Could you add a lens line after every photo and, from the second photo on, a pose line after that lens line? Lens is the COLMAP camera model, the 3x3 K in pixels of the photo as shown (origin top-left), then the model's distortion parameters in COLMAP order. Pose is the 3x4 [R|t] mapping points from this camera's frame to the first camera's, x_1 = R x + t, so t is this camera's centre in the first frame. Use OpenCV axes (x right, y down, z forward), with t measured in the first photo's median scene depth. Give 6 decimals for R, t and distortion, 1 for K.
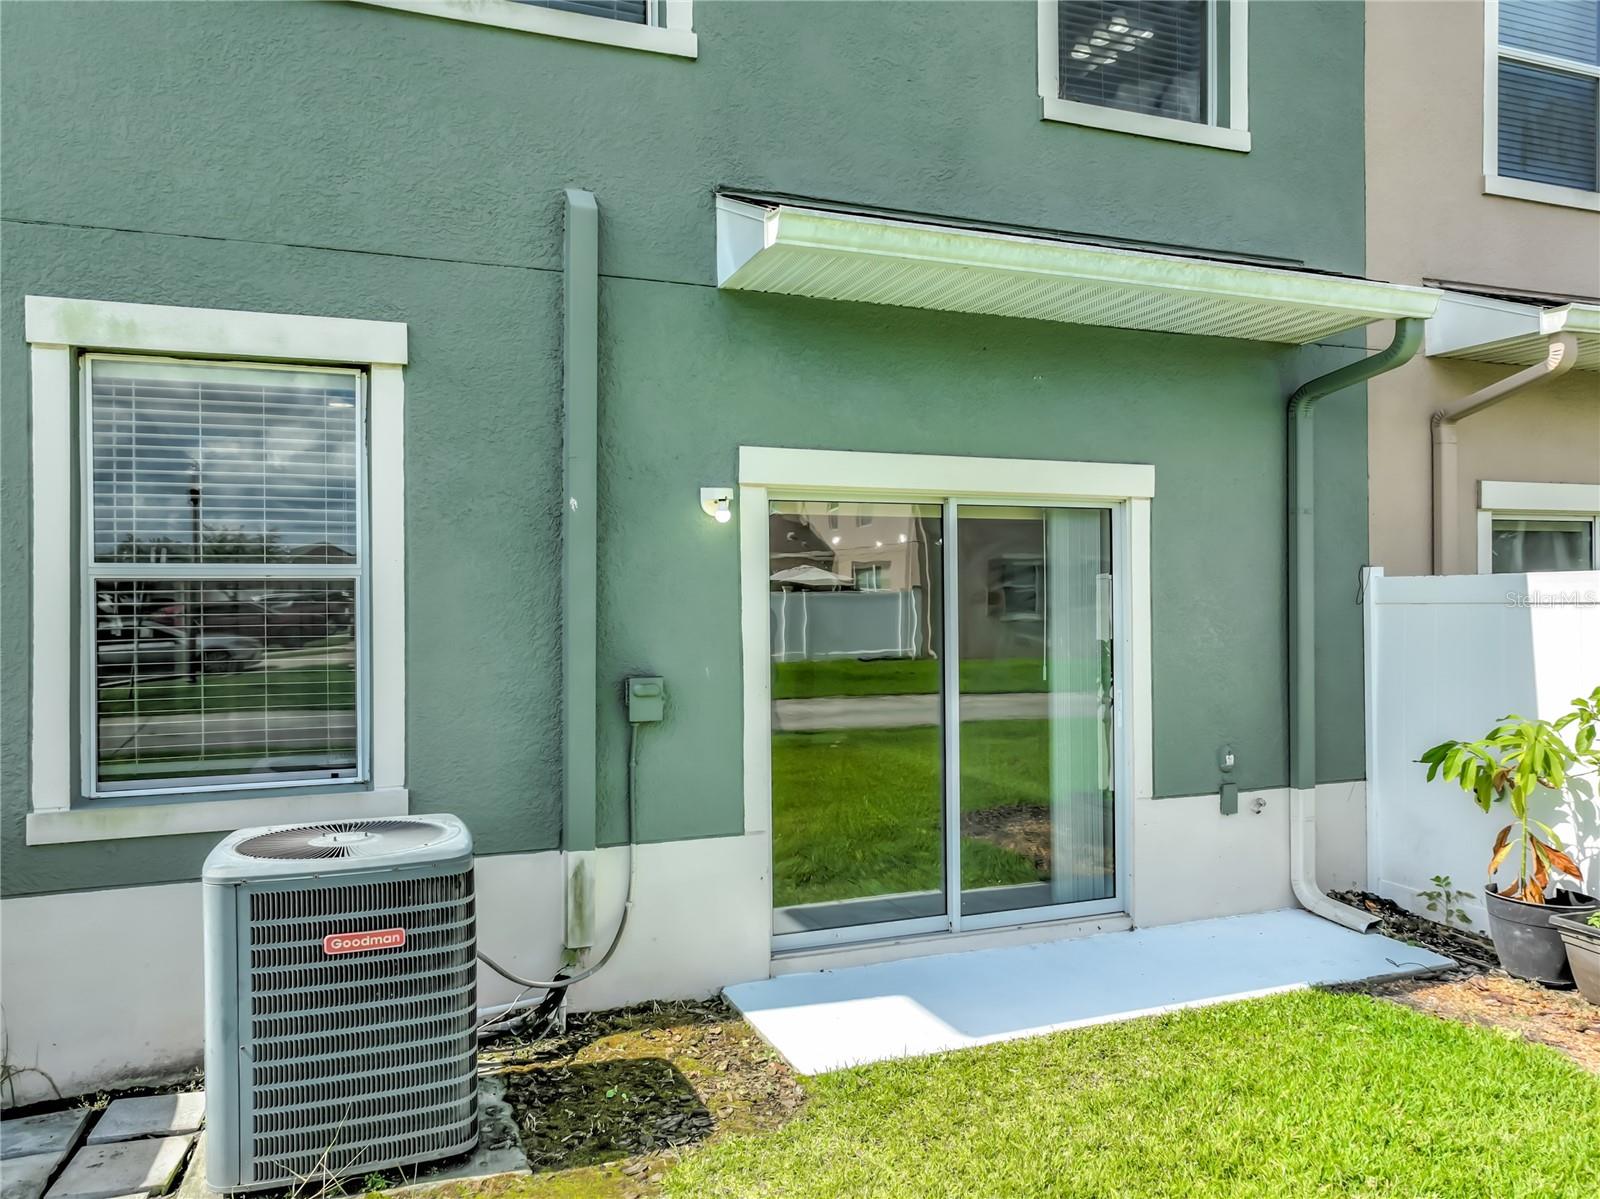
lens RADIAL K [[1133.6, 0, 769.9], [0, 1133.6, 607.1], [0, 0, 1]] dist [-0.003620, 0.021113]
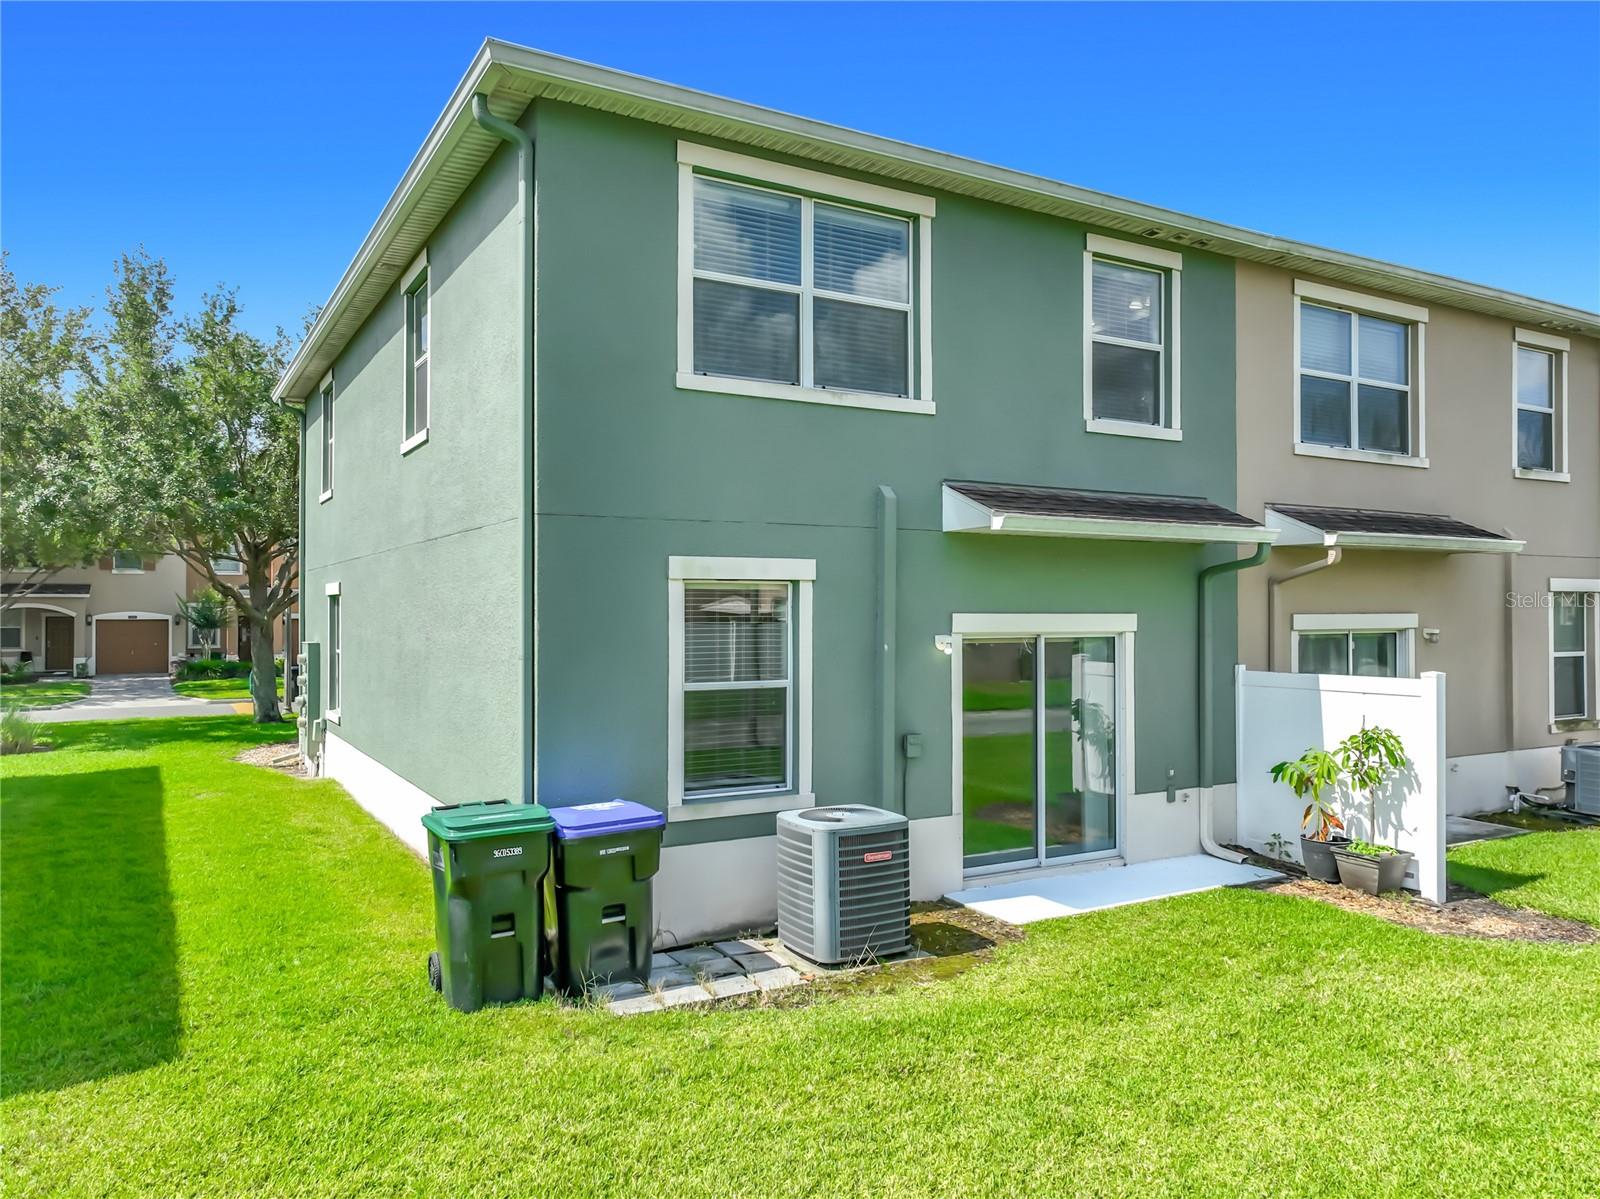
lens RADIAL K [[1120.6, 0, 800.0], [0, 1120.6, 599.5], [0, 0, 1]] dist [0.003115, 0.011984]
pose [[0.984944, 0.014244, 0.172289, -0.576581], [-0.011133, 0.999757, -0.019007, -0.119275], [-0.172518, 0.016802, 0.984863, -0.788531]]
